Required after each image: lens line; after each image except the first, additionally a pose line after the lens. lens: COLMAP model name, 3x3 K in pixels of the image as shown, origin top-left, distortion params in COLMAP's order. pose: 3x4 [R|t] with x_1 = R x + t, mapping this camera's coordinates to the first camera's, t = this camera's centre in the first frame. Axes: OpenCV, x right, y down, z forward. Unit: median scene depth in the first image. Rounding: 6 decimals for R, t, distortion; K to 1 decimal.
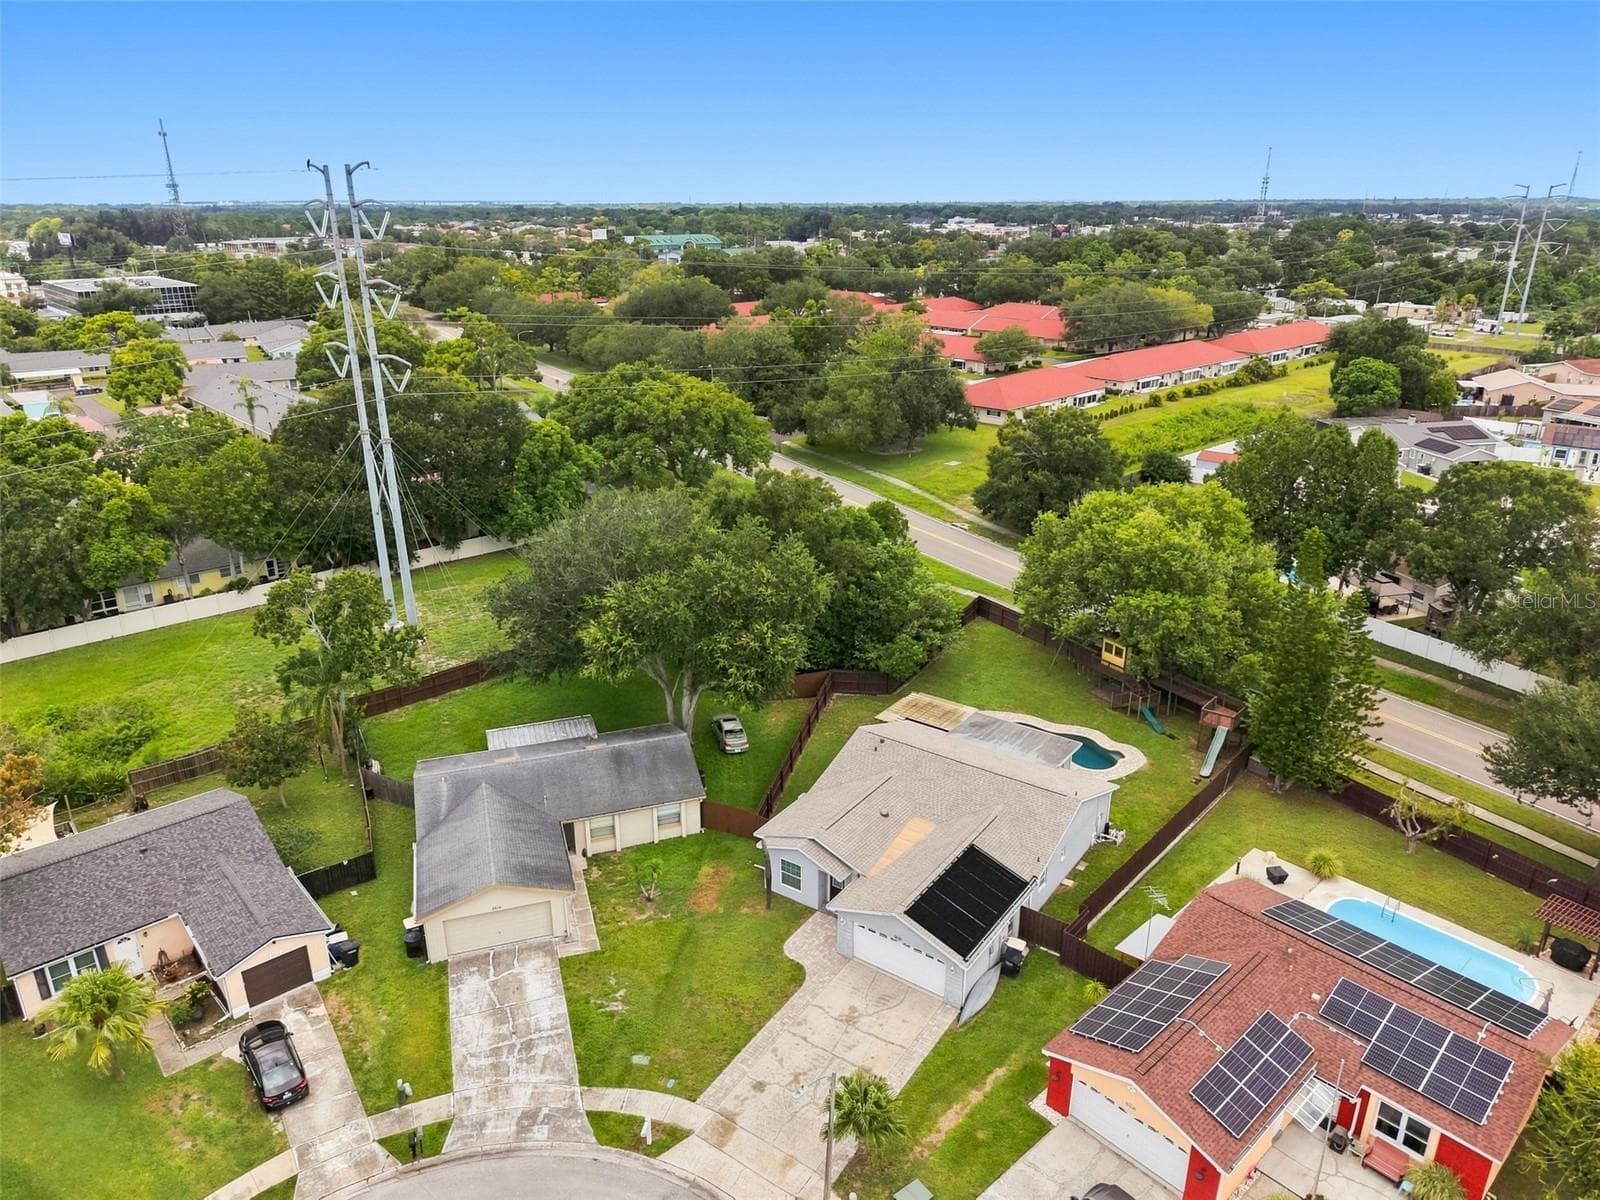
lens RADIAL K [[1082.2, 0, 800.2], [0, 1082.2, 573.8], [0, 0, 1]] dist [0.097798, -0.145074]
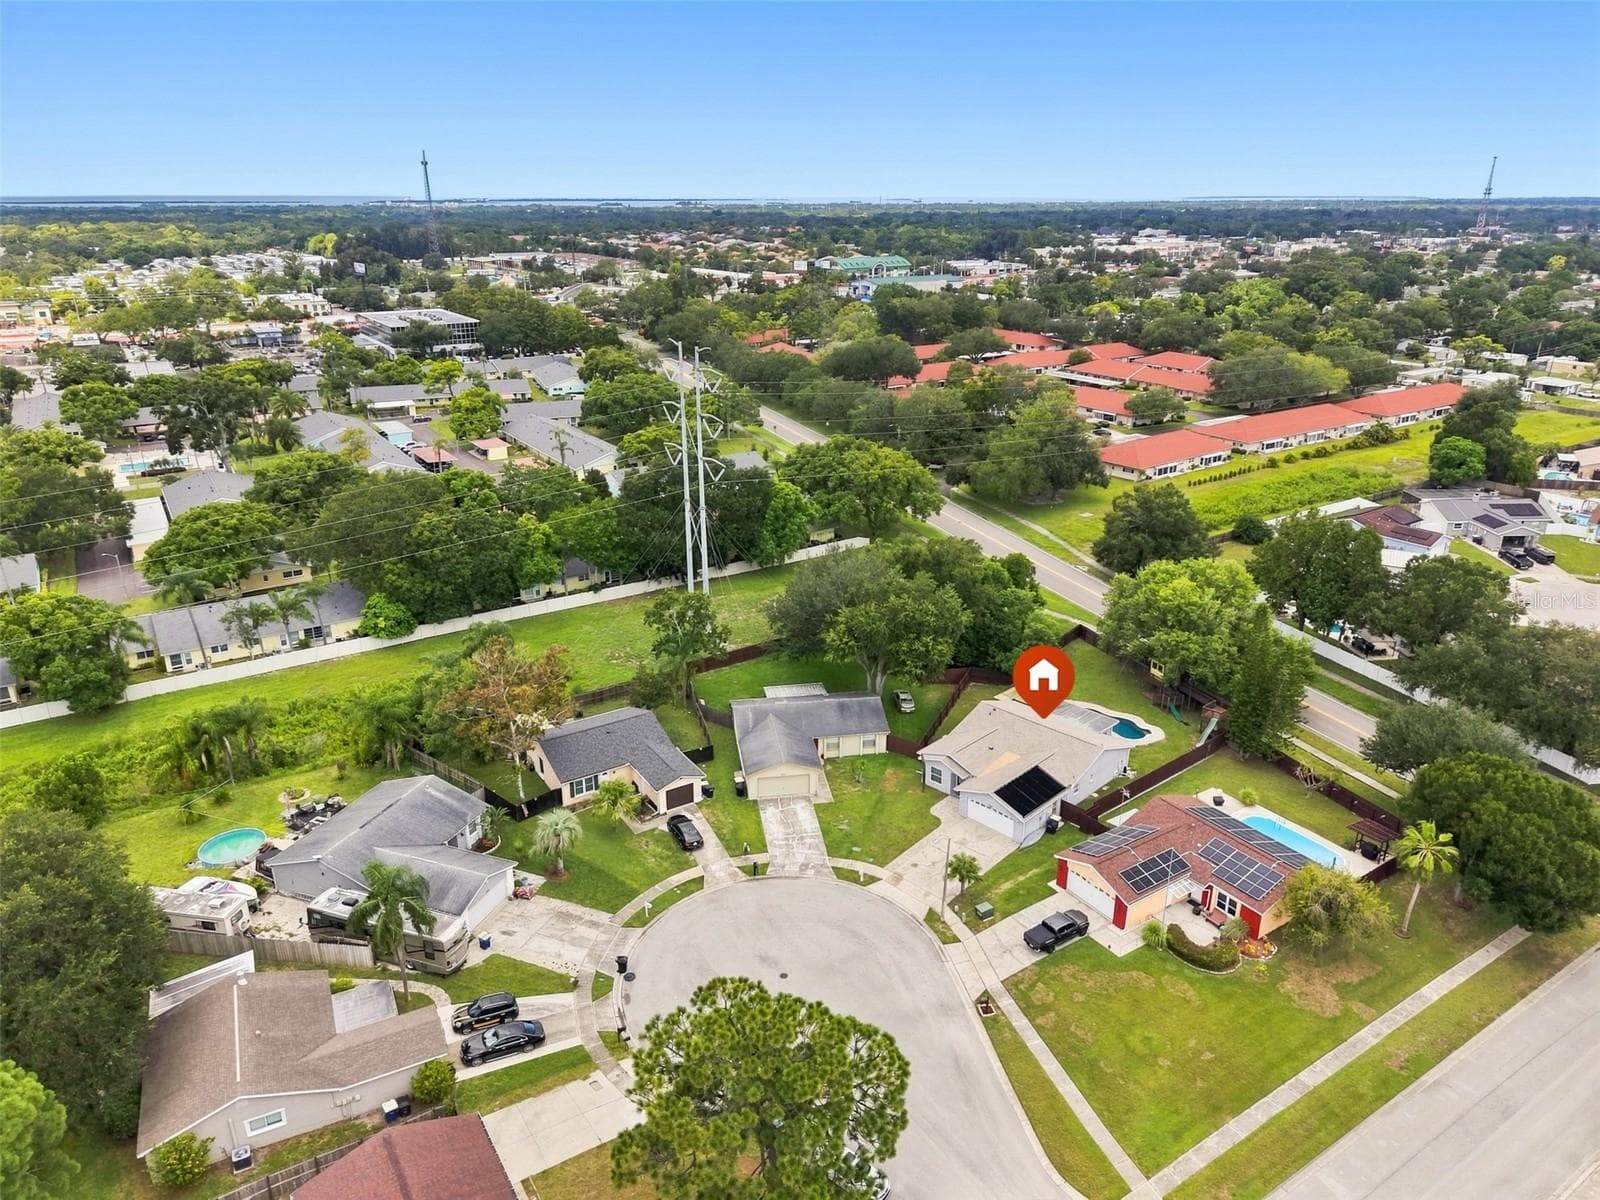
lens RADIAL K [[1082.2, 0, 800.2], [0, 1082.2, 573.8], [0, 0, 1]] dist [0.097798, -0.145074]
pose [[0.986570, 0.053944, -0.154176, 0.023794], [-0.053496, 0.998543, 0.007058, -0.051207], [0.154332, 0.001284, 0.988018, -0.684676]]
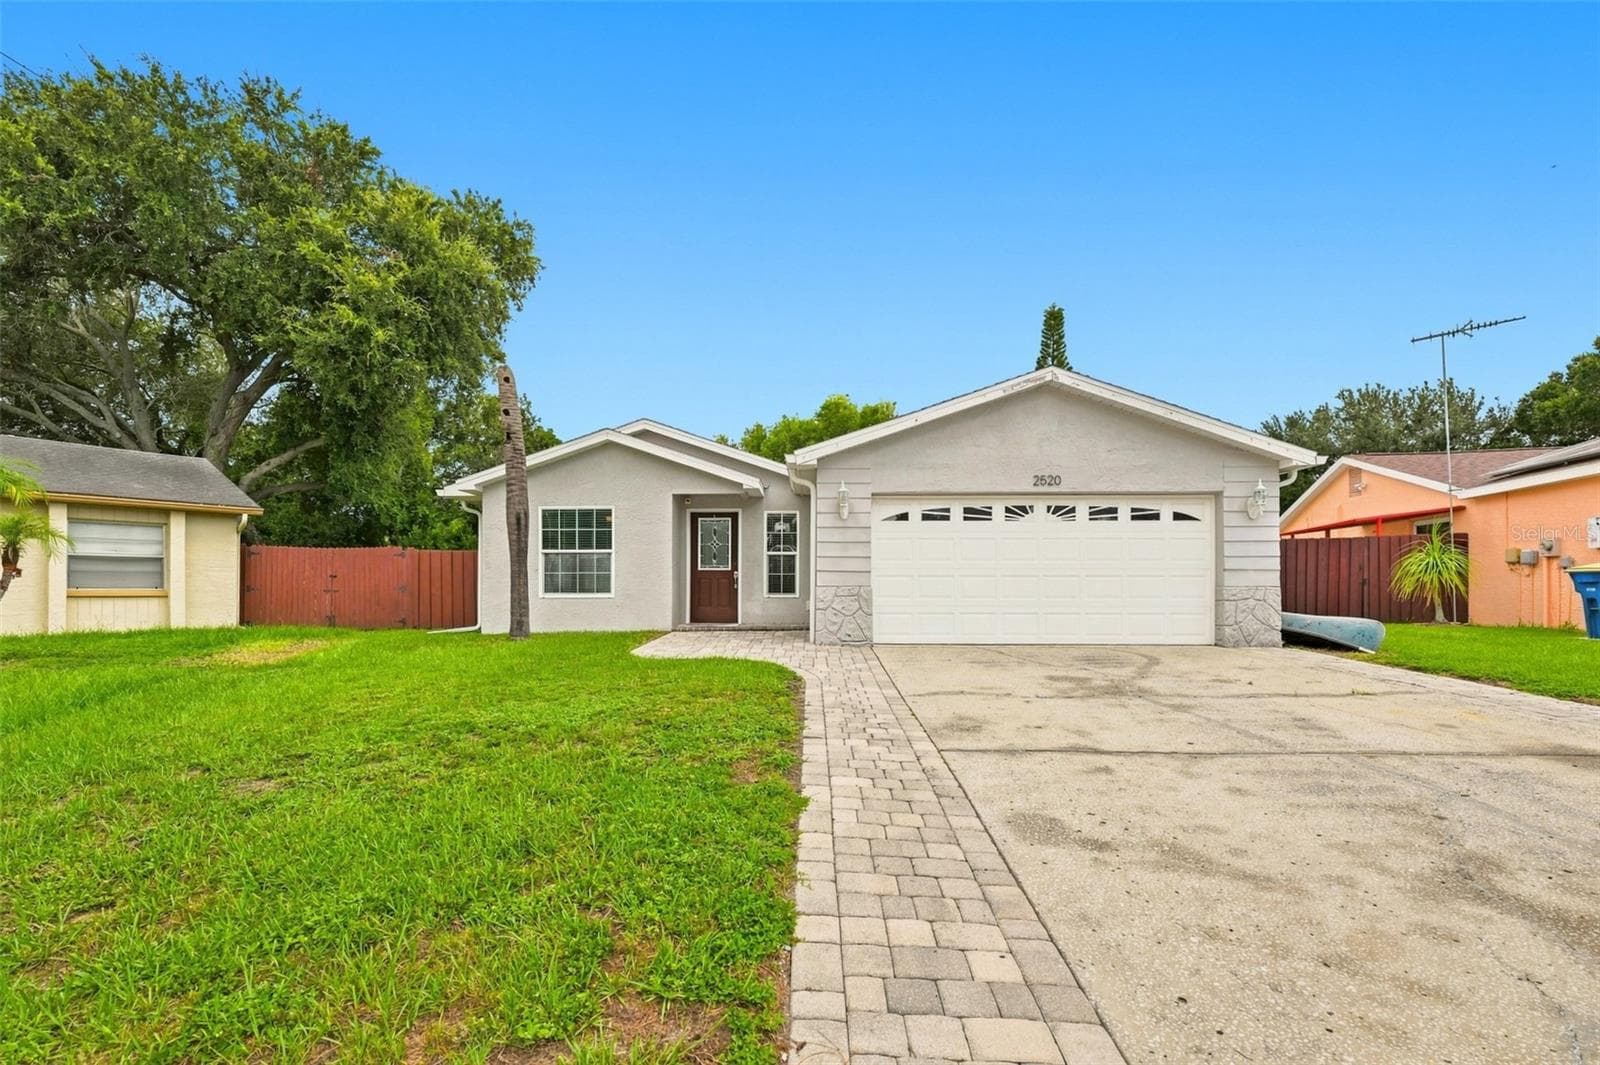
lens RADIAL K [[724.8, 0, 807.7], [0, 724.8, 568.2], [0, 0, 1]] dist [-0.002824, -0.000401]
pose [[0.834478, -0.002455, 0.551035, -0.059497], [0.187059, 0.941872, -0.279082, 0.290544], [-0.518319, 0.335964, 0.786431, 0.637697]]
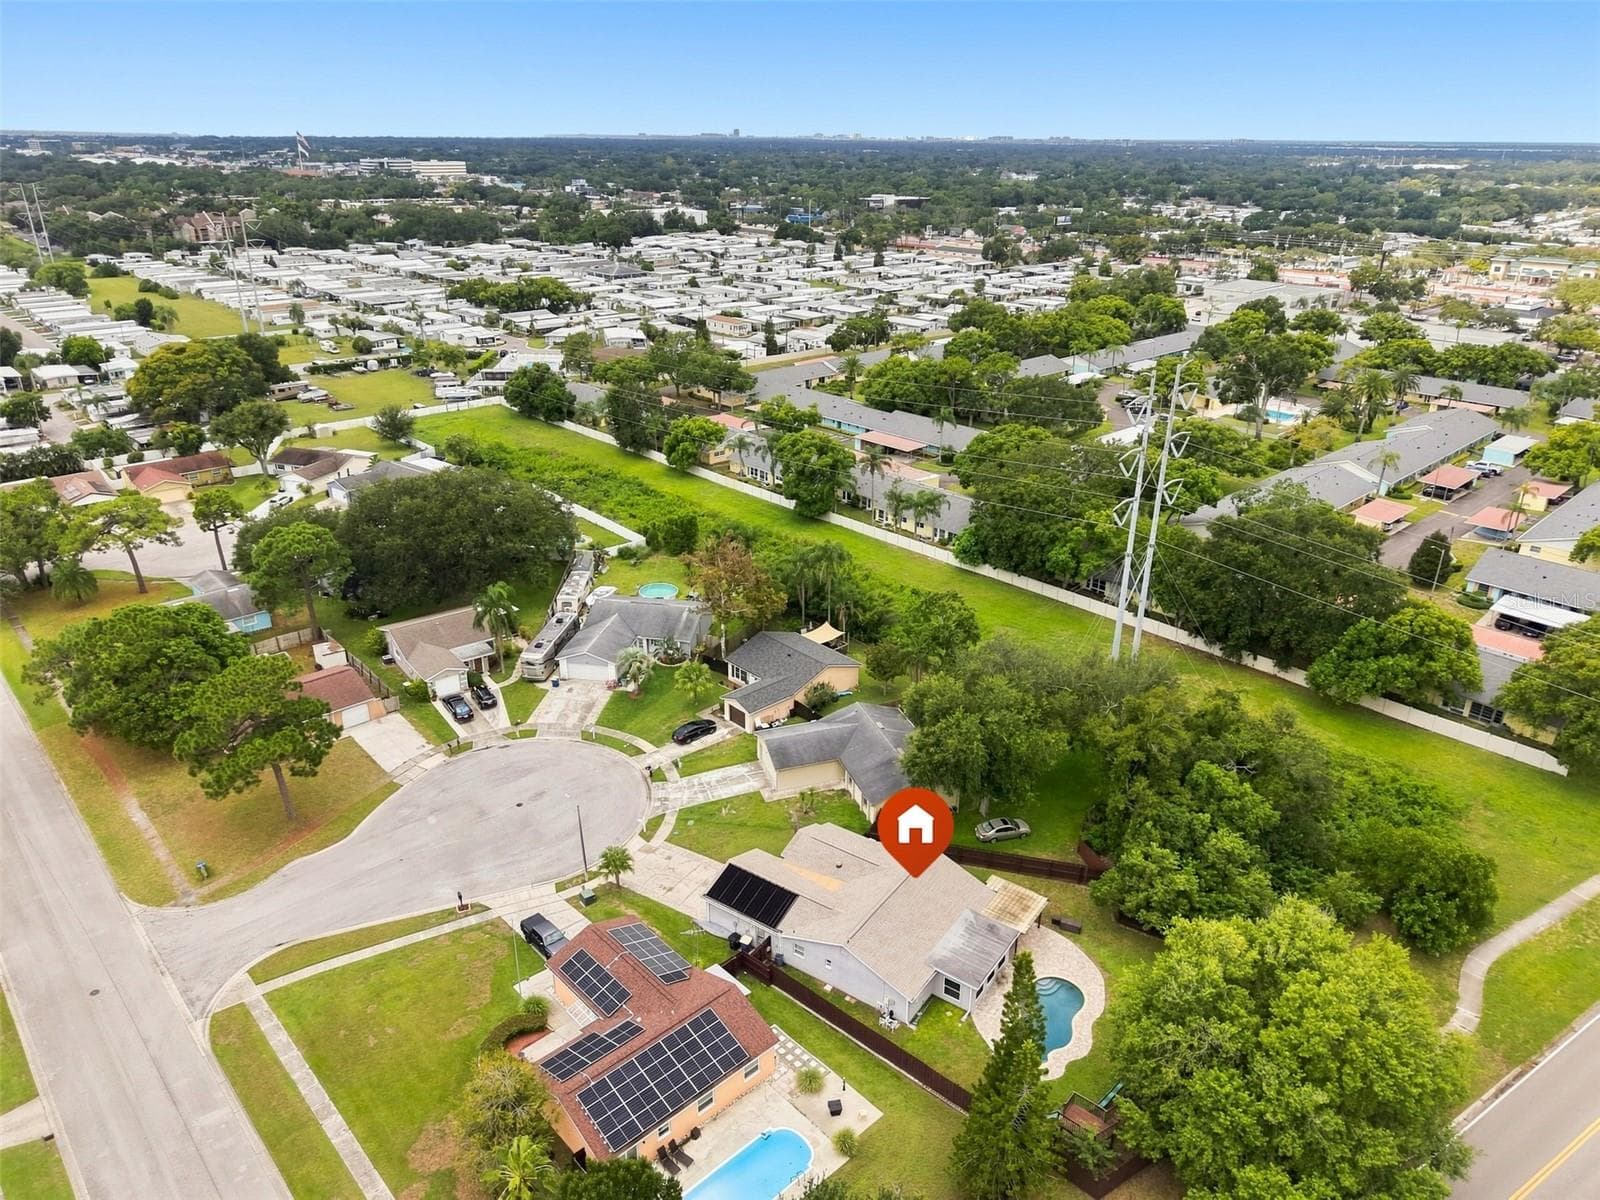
lens RADIAL K [[1082.2, 0, 800.2], [0, 1082.2, 573.8], [0, 0, 1]] dist [0.097798, -0.145074]
pose [[0.004757, 0.375181, -0.926939, 1.113988], [-0.338097, 0.872965, 0.351600, -0.543642], [0.941099, 0.311722, 0.131000, 0.520581]]
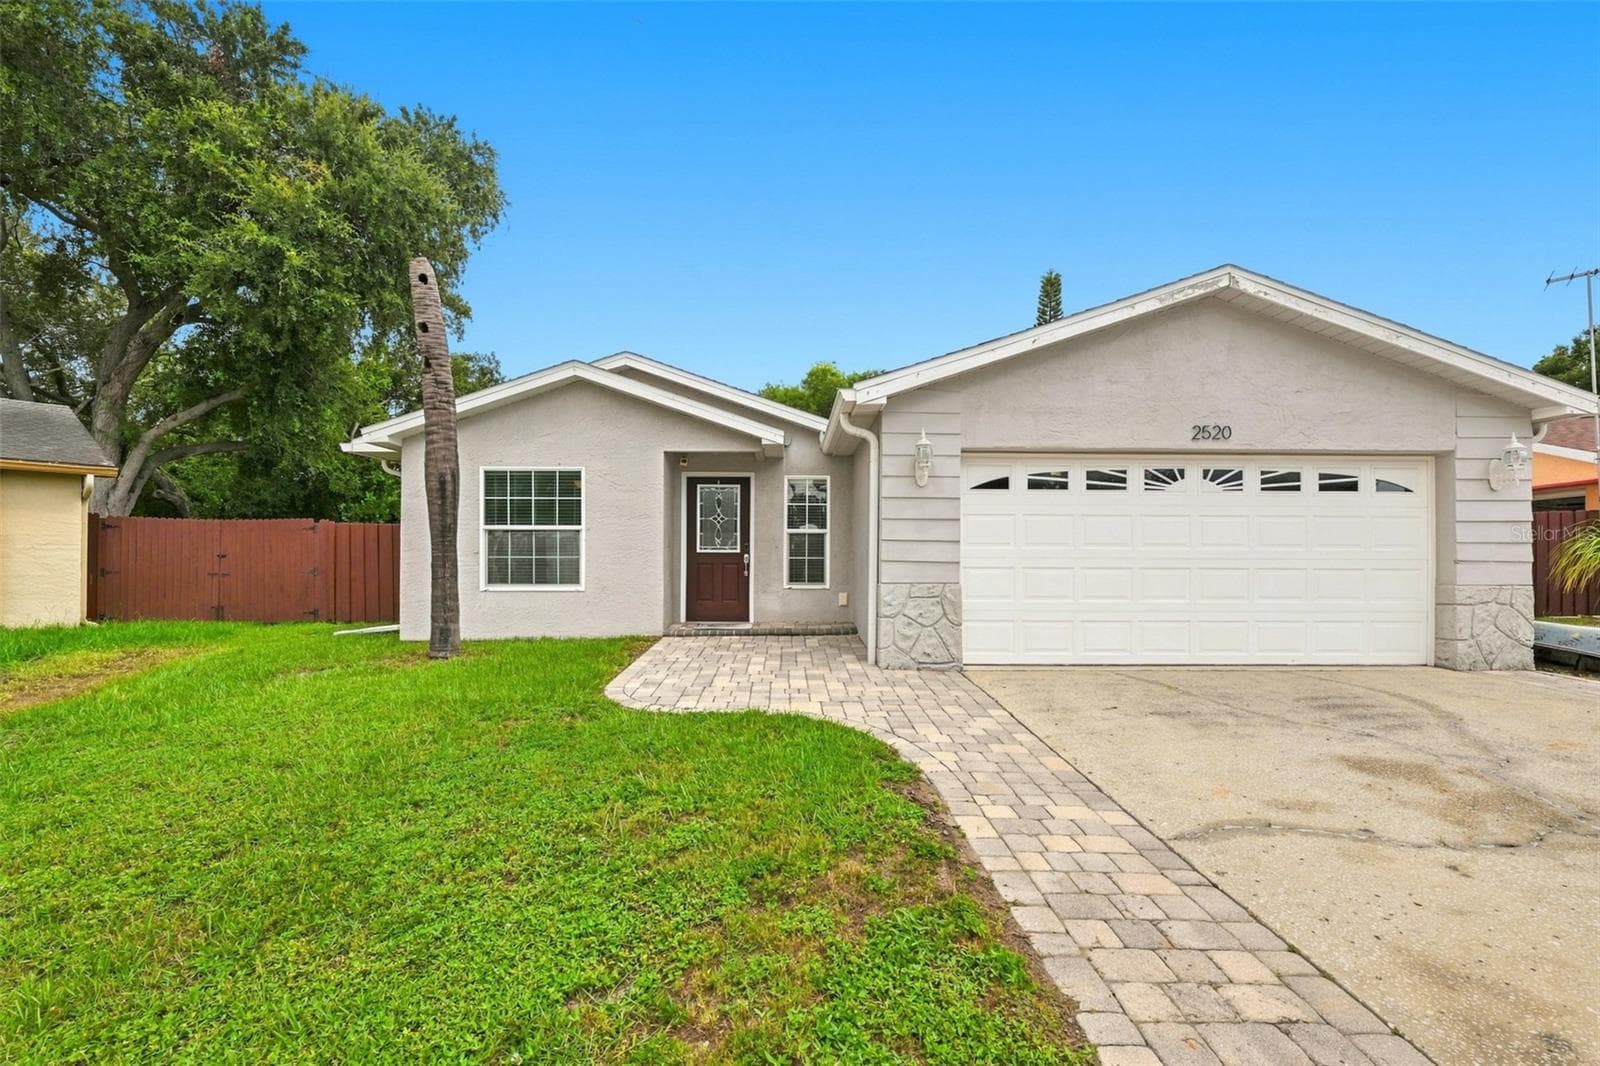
lens RADIAL K [[696.3, 0, 817.0], [0, 696.3, 541.7], [0, 0, 1]] dist [-0.000791, -0.000347]
pose [[0.804335, -0.002897, 0.594169, -0.041731], [0.197540, 0.944410, -0.262808, 0.271432], [-0.560378, 0.328758, 0.760194, 0.683252]]
